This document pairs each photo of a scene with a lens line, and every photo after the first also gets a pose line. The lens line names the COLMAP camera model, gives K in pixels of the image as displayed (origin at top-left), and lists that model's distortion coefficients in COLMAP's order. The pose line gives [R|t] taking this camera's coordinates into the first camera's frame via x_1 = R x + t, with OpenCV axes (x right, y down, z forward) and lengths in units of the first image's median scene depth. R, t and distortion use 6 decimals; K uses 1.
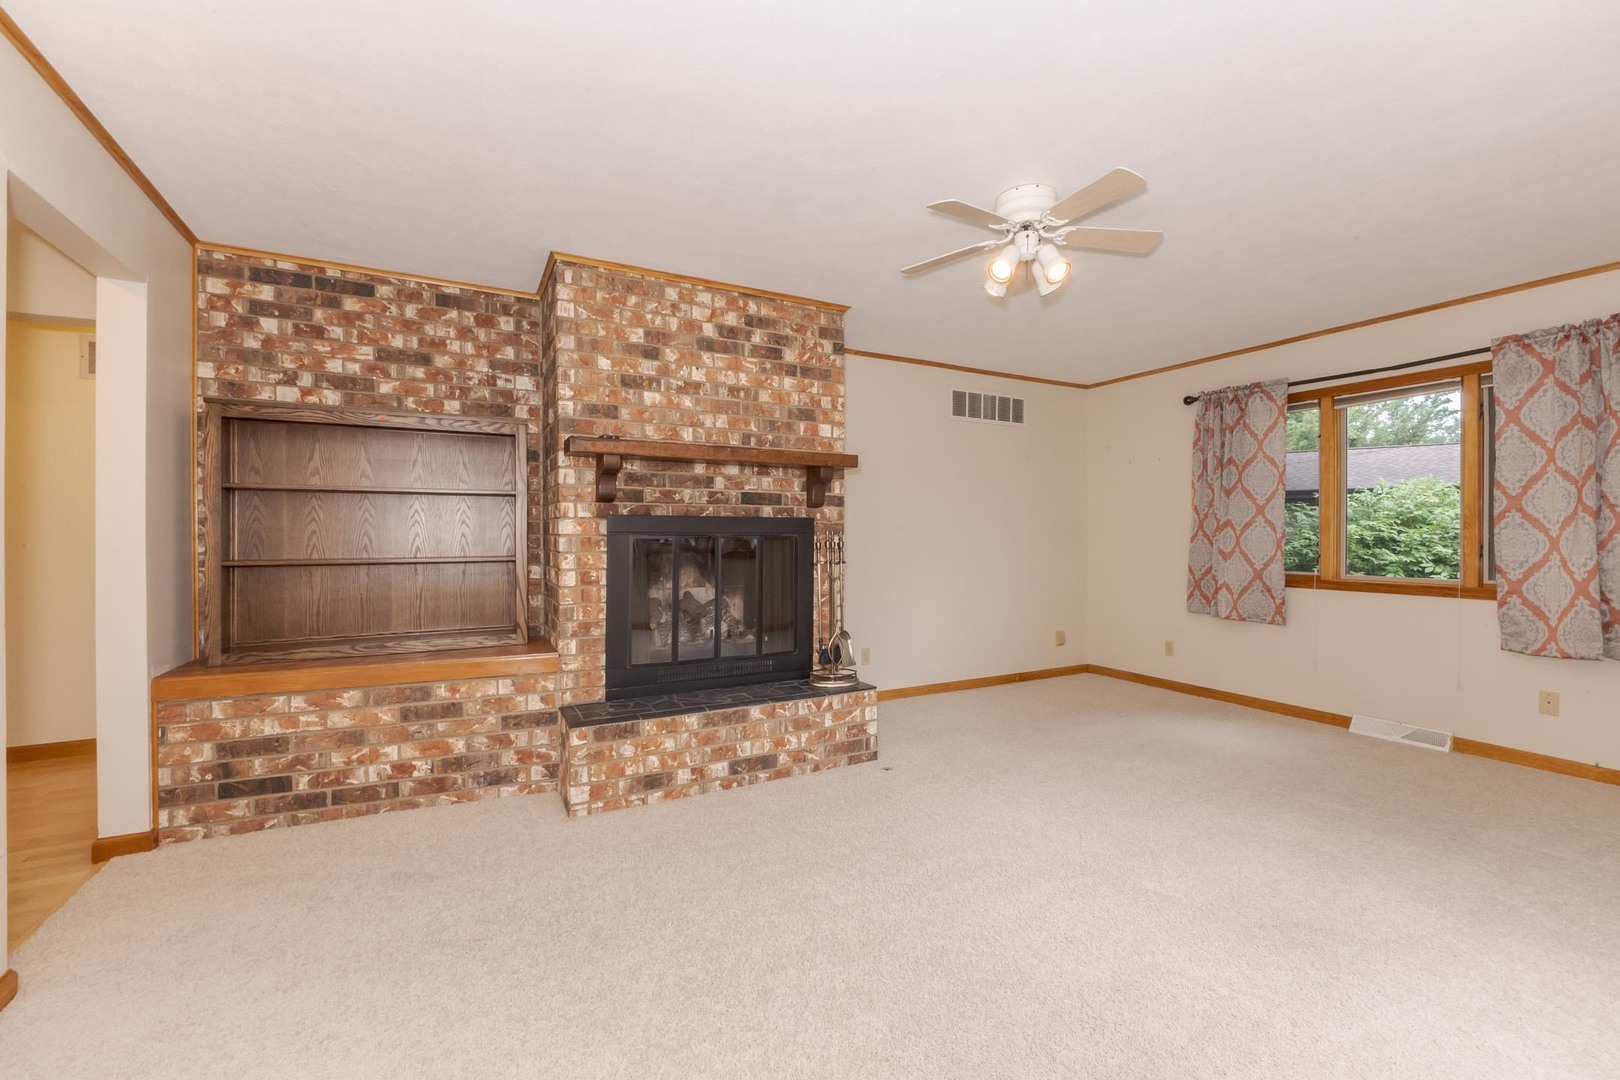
lens RADIAL K [[658.9, 0, 809.5], [0, 658.9, 539.1], [0, 0, 1]] dist [0.000373, 0.000205]
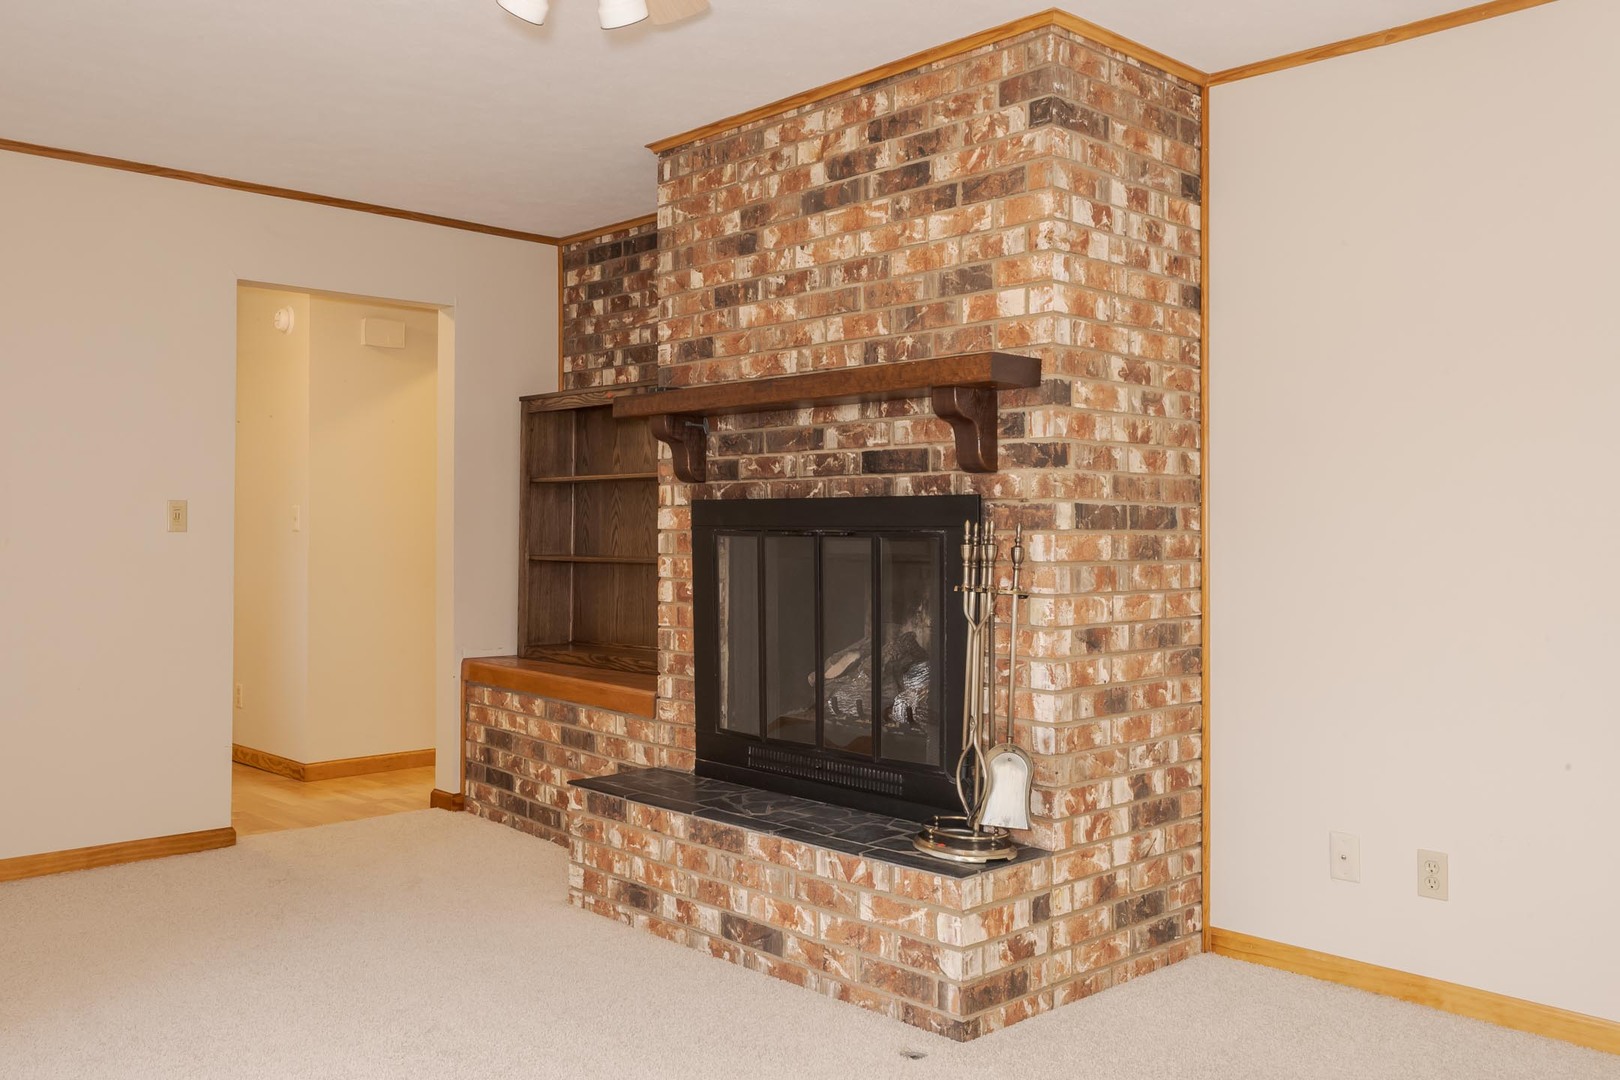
lens RADIAL K [[1311.0, 0, 765.9], [0, 1311.0, 511.6], [0, 0, 1]] dist [0.029848, 0.000888]
pose [[0.274108, -0.011657, -0.961628, 0.986796], [-0.006068, 0.999886, -0.013850, -0.006895], [0.961680, 0.009631, 0.274006, 0.677989]]
